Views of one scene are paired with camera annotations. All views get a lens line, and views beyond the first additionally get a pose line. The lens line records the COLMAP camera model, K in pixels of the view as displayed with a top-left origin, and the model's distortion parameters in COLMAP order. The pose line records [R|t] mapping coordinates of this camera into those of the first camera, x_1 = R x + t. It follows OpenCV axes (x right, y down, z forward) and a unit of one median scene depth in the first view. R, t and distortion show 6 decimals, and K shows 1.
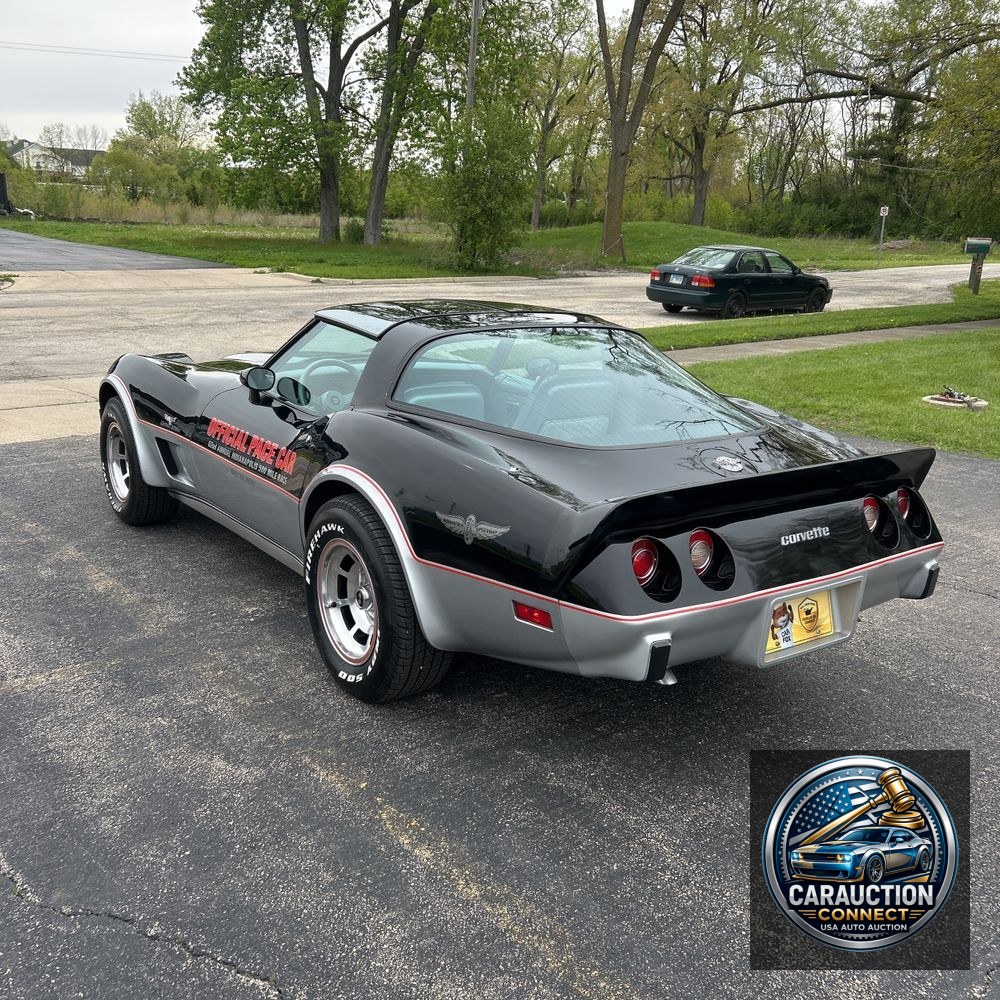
lens RADIAL K [[1006.1, 0, 481.6], [0, 1006.1, 495.1], [0, 0, 1]] dist [0.023131, 0.000000]
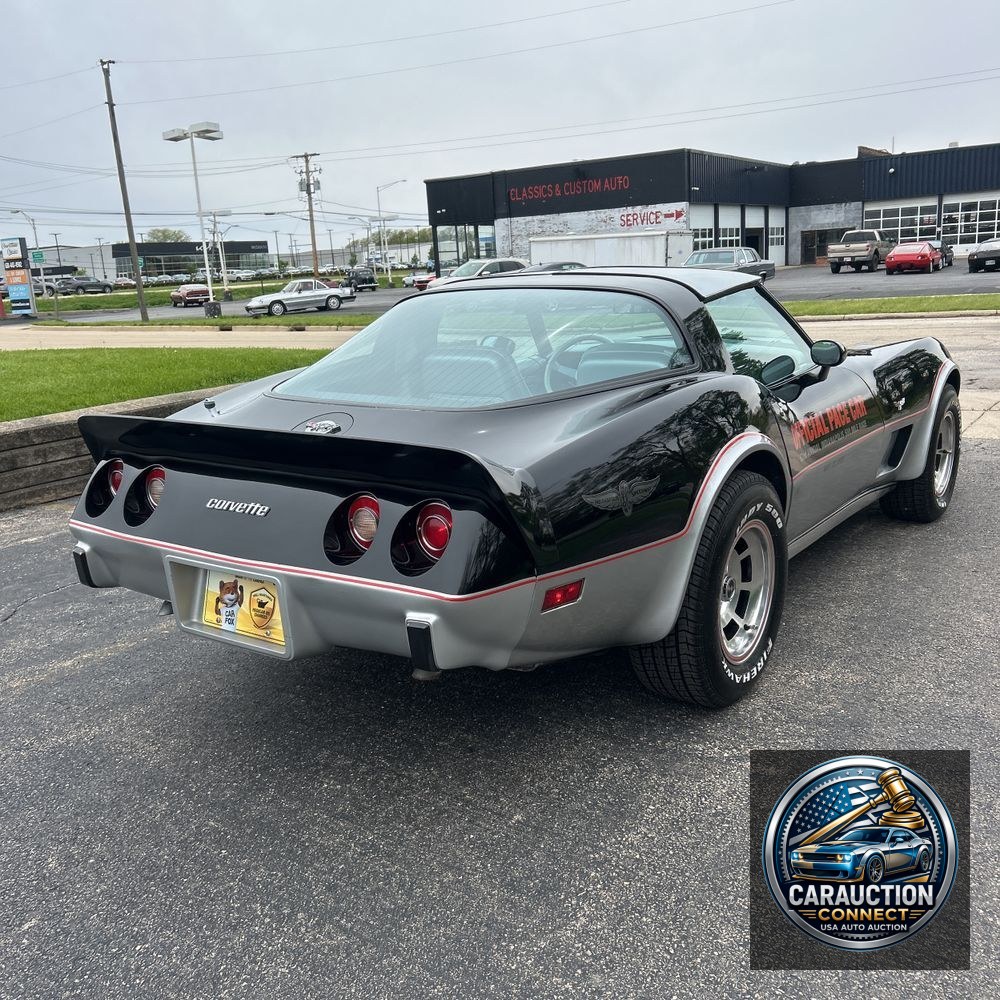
lens RADIAL K [[1006.1, 0, 507.1], [0, 1006.1, 508.0], [0, 0, 1]] dist [0.023131, 0.000000]
pose [[0.339541, 0.177270, -0.923735, 0.136875], [-0.191528, 0.974535, 0.116618, -0.011738], [0.920885, 0.137324, 0.364847, 0.103541]]
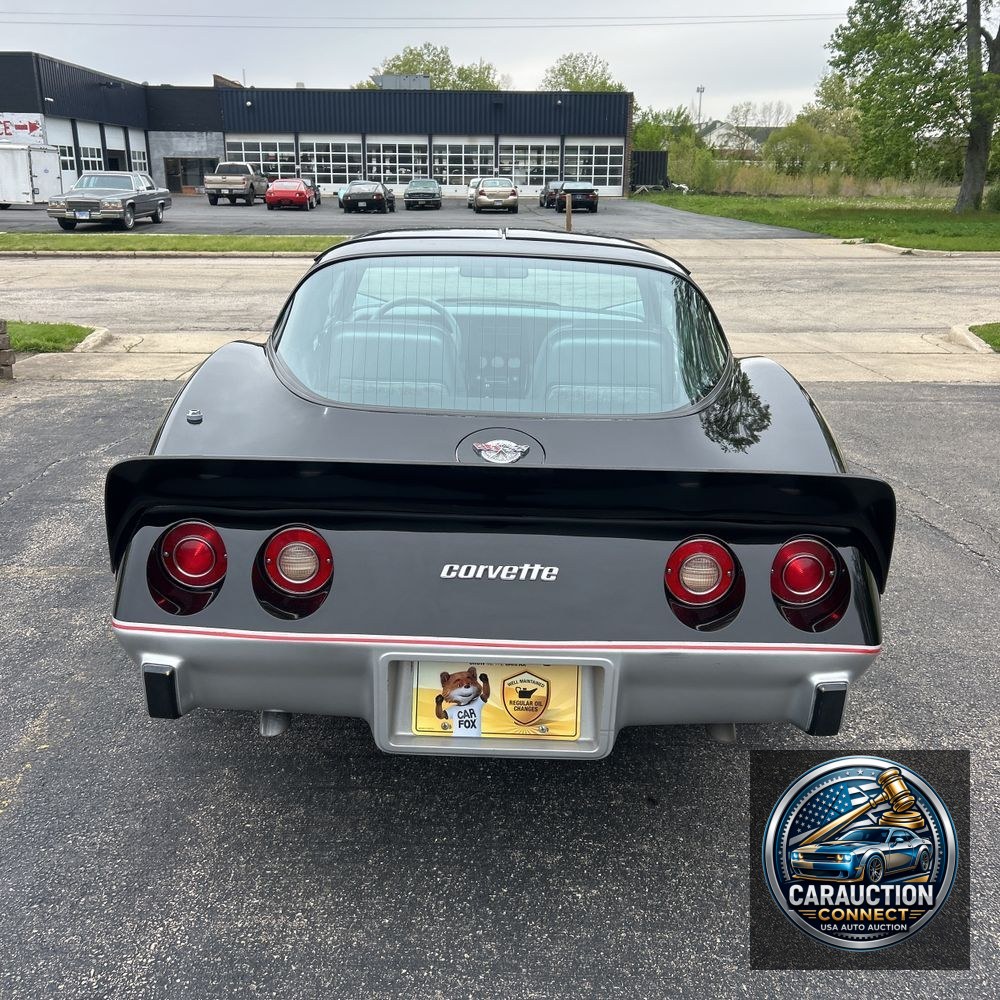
lens RADIAL K [[1006.1, 0, 509.8], [0, 1006.1, 505.0], [0, 0, 1]] dist [0.023131, 0.000000]
pose [[0.812035, 0.163219, -0.560320, 0.077364], [-0.147189, 0.986336, 0.074005, -0.005544], [0.564742, 0.022379, 0.824964, 0.055736]]
